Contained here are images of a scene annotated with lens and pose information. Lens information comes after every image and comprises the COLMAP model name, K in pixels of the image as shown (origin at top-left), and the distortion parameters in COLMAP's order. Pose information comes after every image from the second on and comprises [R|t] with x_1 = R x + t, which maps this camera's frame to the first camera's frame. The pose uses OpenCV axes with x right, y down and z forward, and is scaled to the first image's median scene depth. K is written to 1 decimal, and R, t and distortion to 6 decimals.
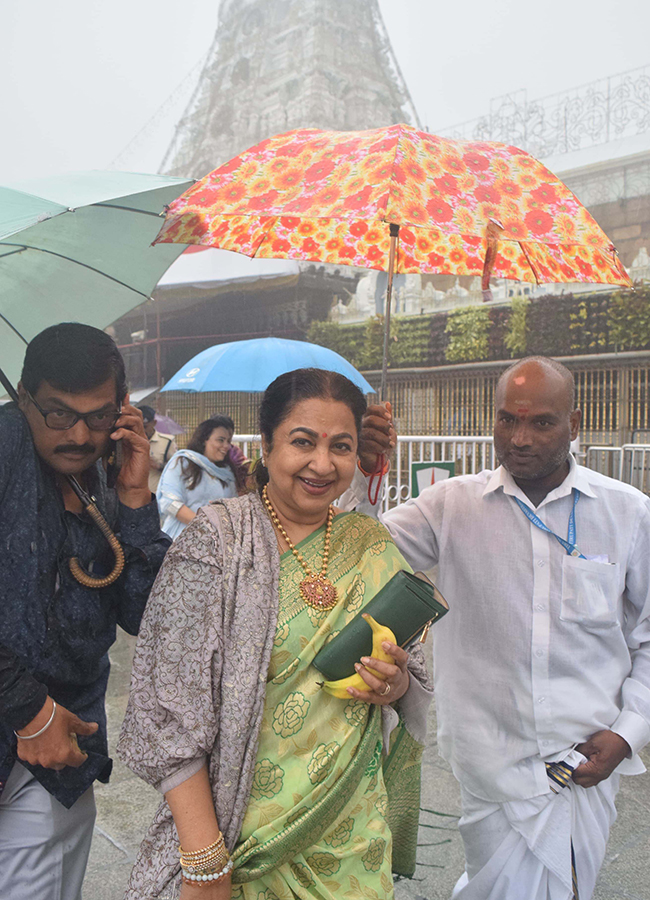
lens RADIAL K [[803.8, 0, 325.0], [0, 803.8, 450.0], [0, 0, 1]] dist [-0.084385, 0.003099]
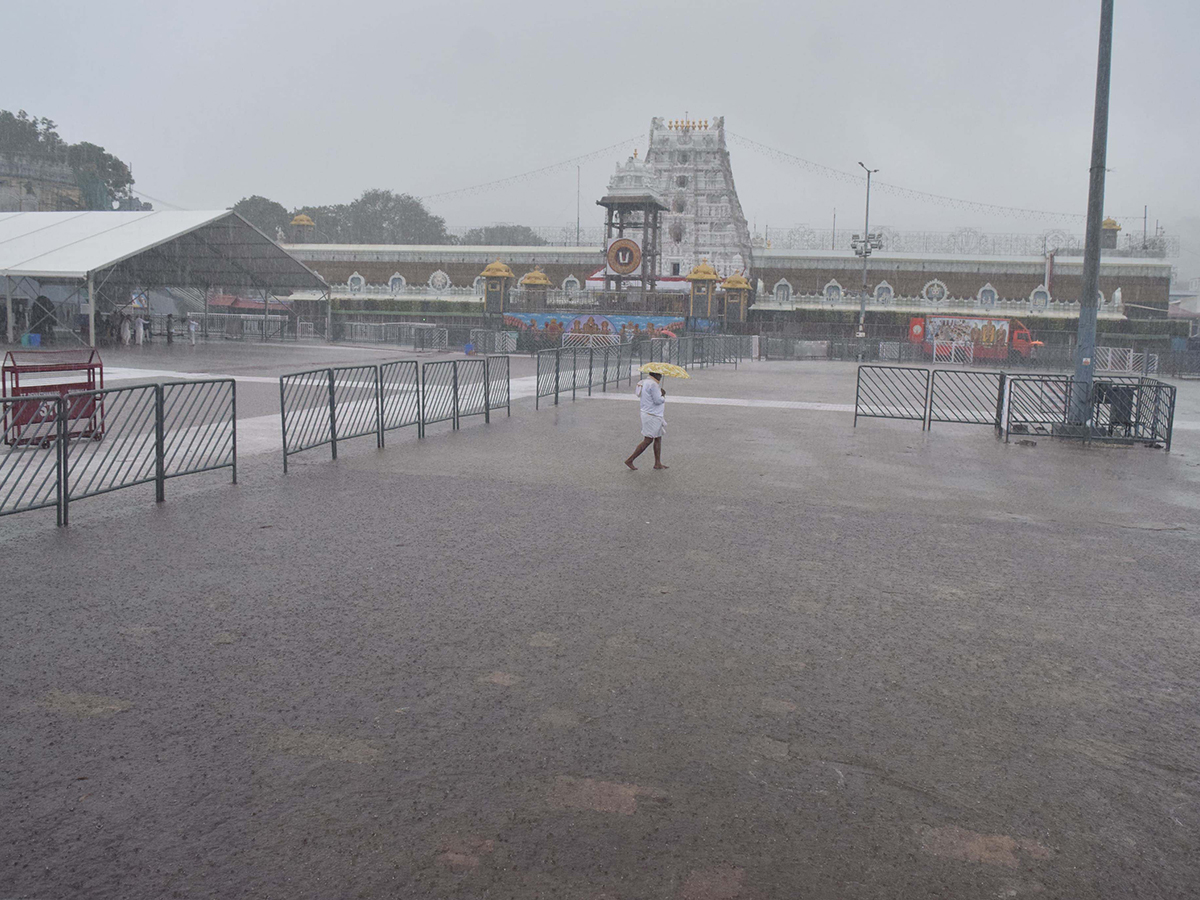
lens RADIAL K [[1060.5, 0, 600.0], [0, 1060.5, 450.0], [0, 0, 1]] dist [-0.087415, 0.012027]
pose [[0.836759, -0.053515, 0.544950, -2.234268], [-0.007137, 0.994063, 0.108576, -0.019204], [-0.547525, -0.094741, 0.831409, -1.690658]]
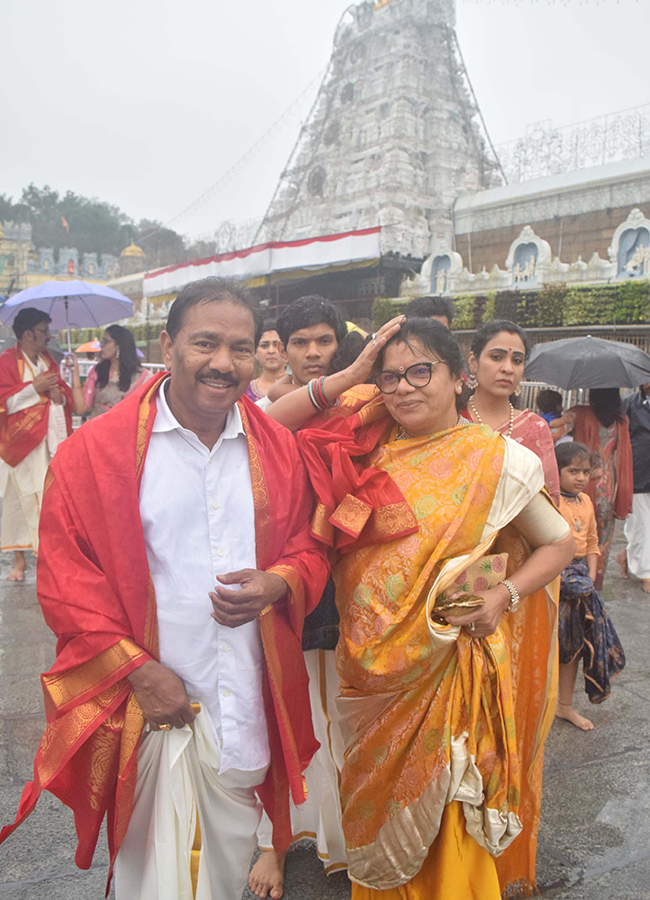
lens RADIAL K [[783.6, 0, 322.8], [0, 783.6, 439.3], [0, 0, 1]] dist [-0.089314, 0.002364]
pose [[0.985930, 0.039003, -0.162543, 0.087123], [-0.028613, 0.997424, 0.065782, 0.007361], [0.164690, -0.060205, 0.984506, -0.312148]]
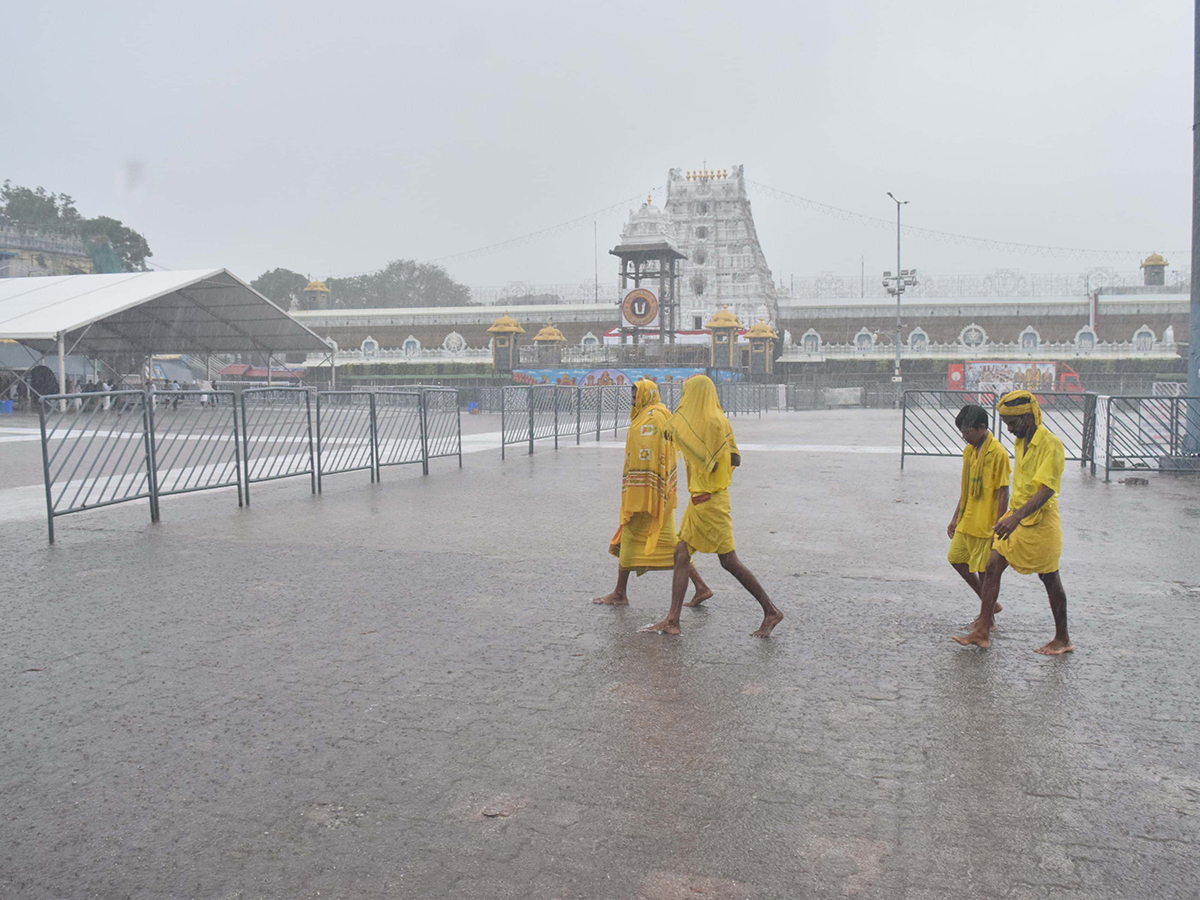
lens RADIAL K [[1045.0, 0, 592.9], [0, 1045.0, 444.0], [0, 0, 1]] dist [-0.083841, 0.008009]
pose [[0.857770, -0.037831, 0.512640, -2.086307], [0.020655, 0.999019, 0.039164, 0.010077], [-0.513619, -0.023005, 0.857710, -1.541127]]
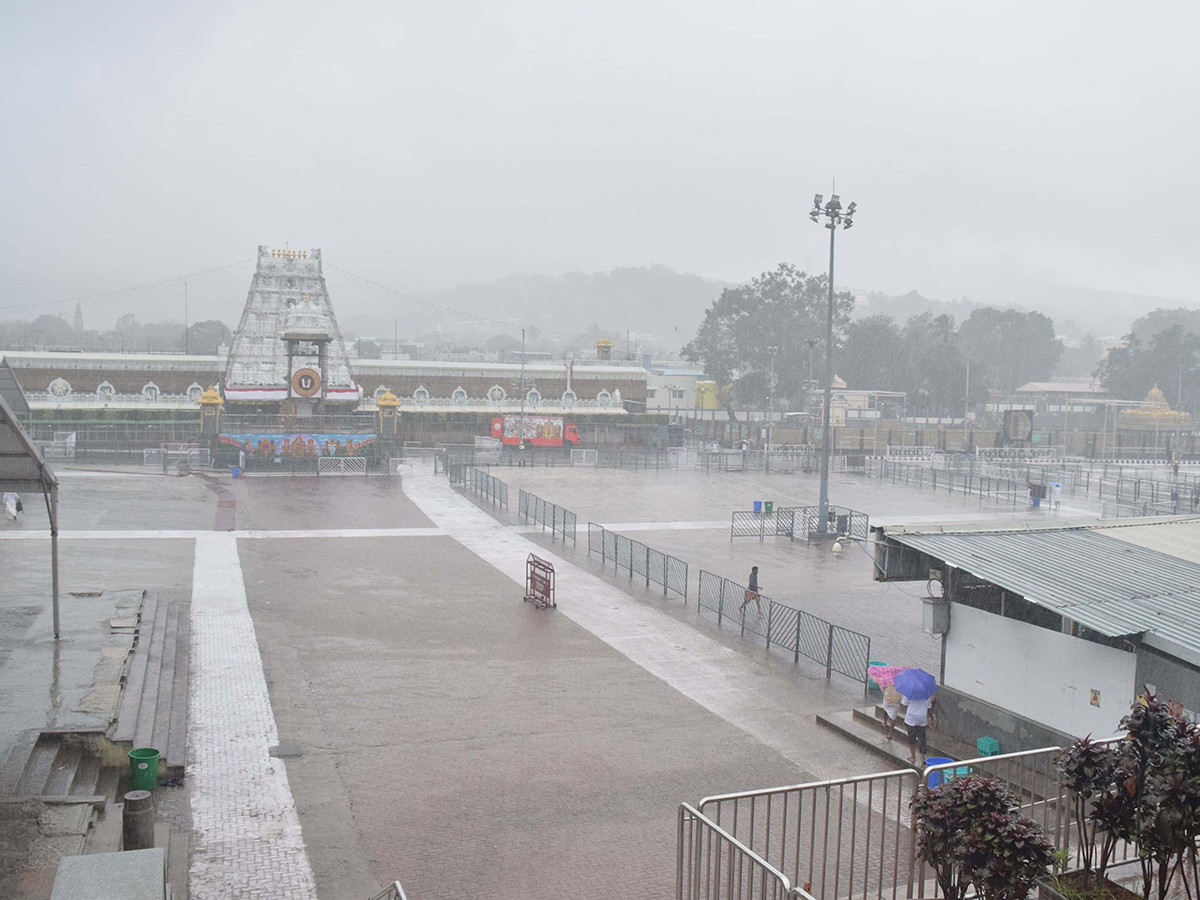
lens RADIAL K [[1045.0, 0, 592.9], [0, 1045.0, 444.0], [0, 0, 1]] dist [-0.083841, 0.008009]
pose [[0.385171, -0.061963, 0.920763, -3.340728], [0.000481, 0.997757, 0.066943, -0.240011], [-0.922845, -0.025342, 0.384336, -1.524577]]
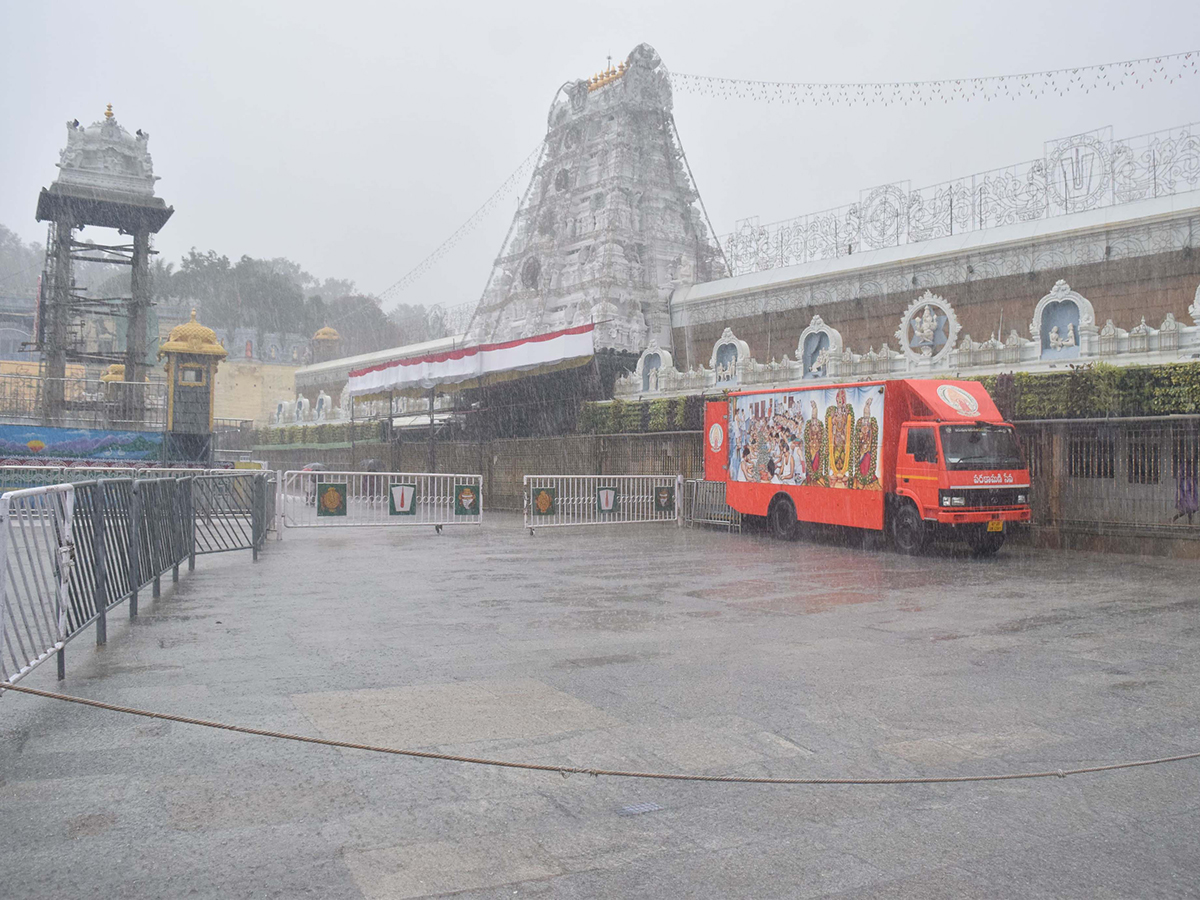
lens RADIAL K [[1060.5, 0, 600.0], [0, 1060.5, 450.0], [0, 0, 1]] dist [-0.087415, 0.012027]
pose [[0.990626, 0.000214, -0.136602, 0.192465], [-0.005485, 0.999255, -0.038212, 0.009516], [0.136492, 0.038603, 0.989889, -0.667455]]
